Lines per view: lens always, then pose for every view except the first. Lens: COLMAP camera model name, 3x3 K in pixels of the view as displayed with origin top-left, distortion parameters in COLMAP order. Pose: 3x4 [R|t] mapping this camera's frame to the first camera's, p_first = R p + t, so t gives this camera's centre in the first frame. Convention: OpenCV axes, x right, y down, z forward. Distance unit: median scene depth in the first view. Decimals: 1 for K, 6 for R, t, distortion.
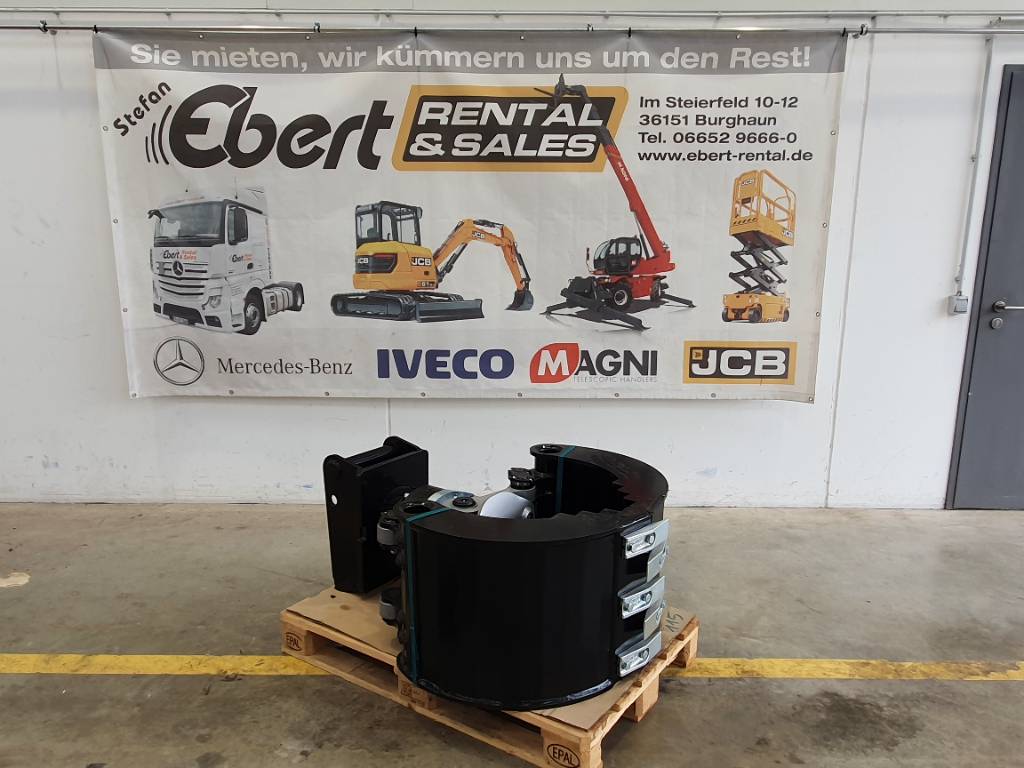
lens RADIAL K [[802.5, 0, 506.3], [0, 802.5, 397.3], [0, 0, 1]] dist [0.024747, -0.016326]
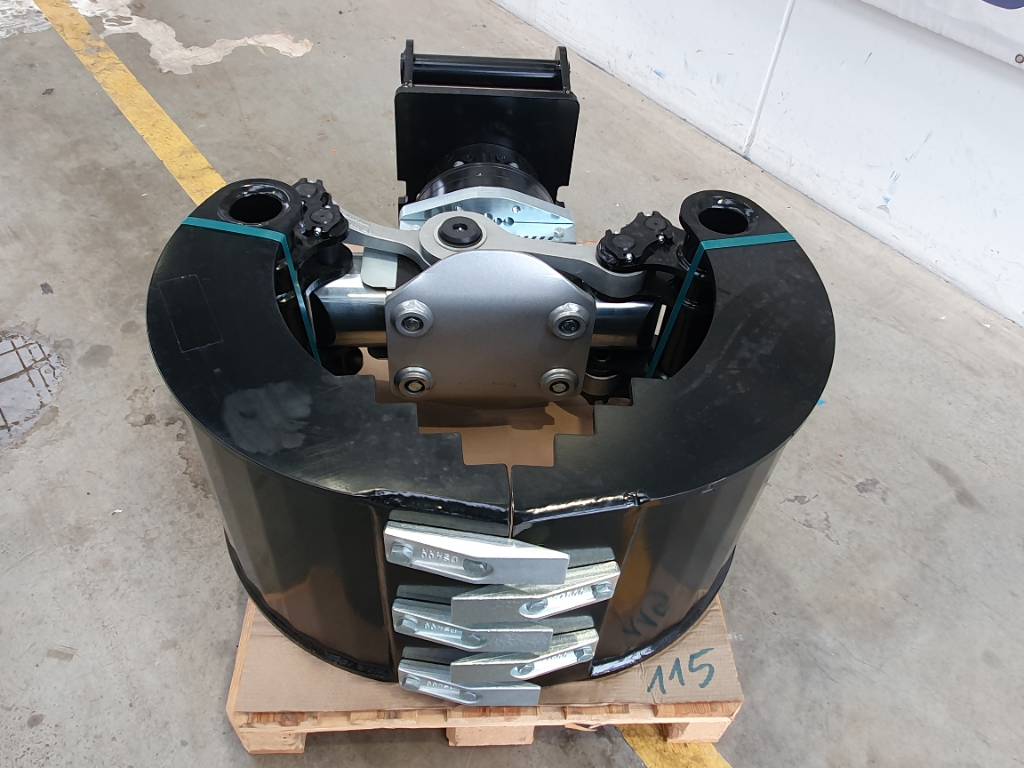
lens RADIAL K [[802.5, 0, 506.3], [0, 802.5, 397.3], [0, 0, 1]] dist [0.024747, -0.016326]
pose [[0.597793, 0.611032, -0.518925, 0.302085], [-0.227634, 0.750060, 0.620961, -0.118783], [0.768652, -0.253081, 0.587473, 0.703687]]
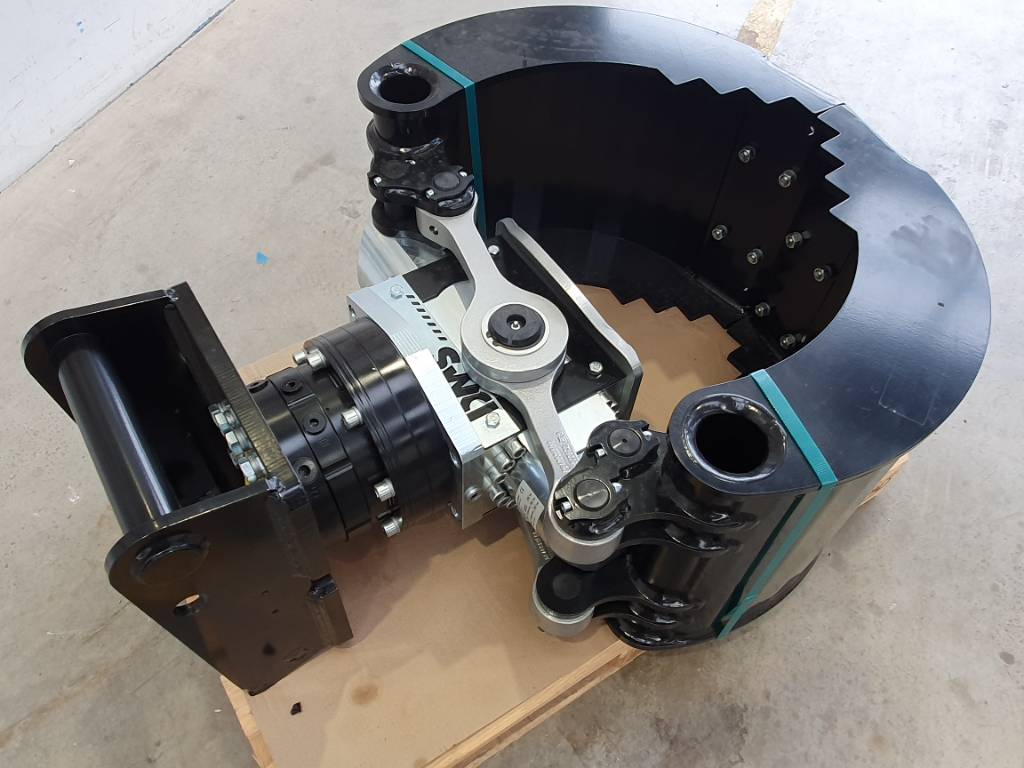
lens RADIAL K [[802.5, 0, 506.3], [0, 802.5, 397.3], [0, 0, 1]] dist [0.024747, -0.016326]
pose [[0.388026, -0.746083, 0.541107, -0.303037], [0.163620, 0.633545, 0.756207, -0.153620], [-0.907009, -0.204892, 0.367906, 0.862392]]
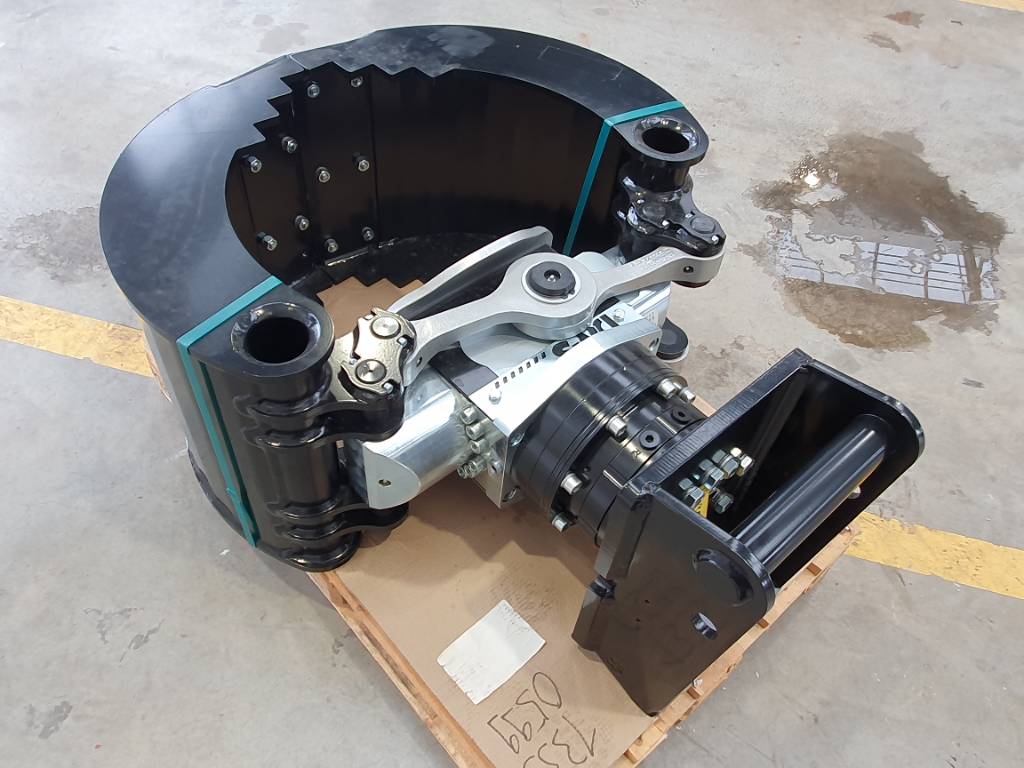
lens RADIAL K [[805.4, 0, 509.6], [0, 805.4, 396.1], [0, 0, 1]] dist [0.023861, -0.017210]
pose [[-0.967536, -0.237041, 0.087674, -0.087336], [-0.028880, 0.448321, 0.893406, -0.257084], [-0.251079, 0.861870, -0.440613, 1.287823]]
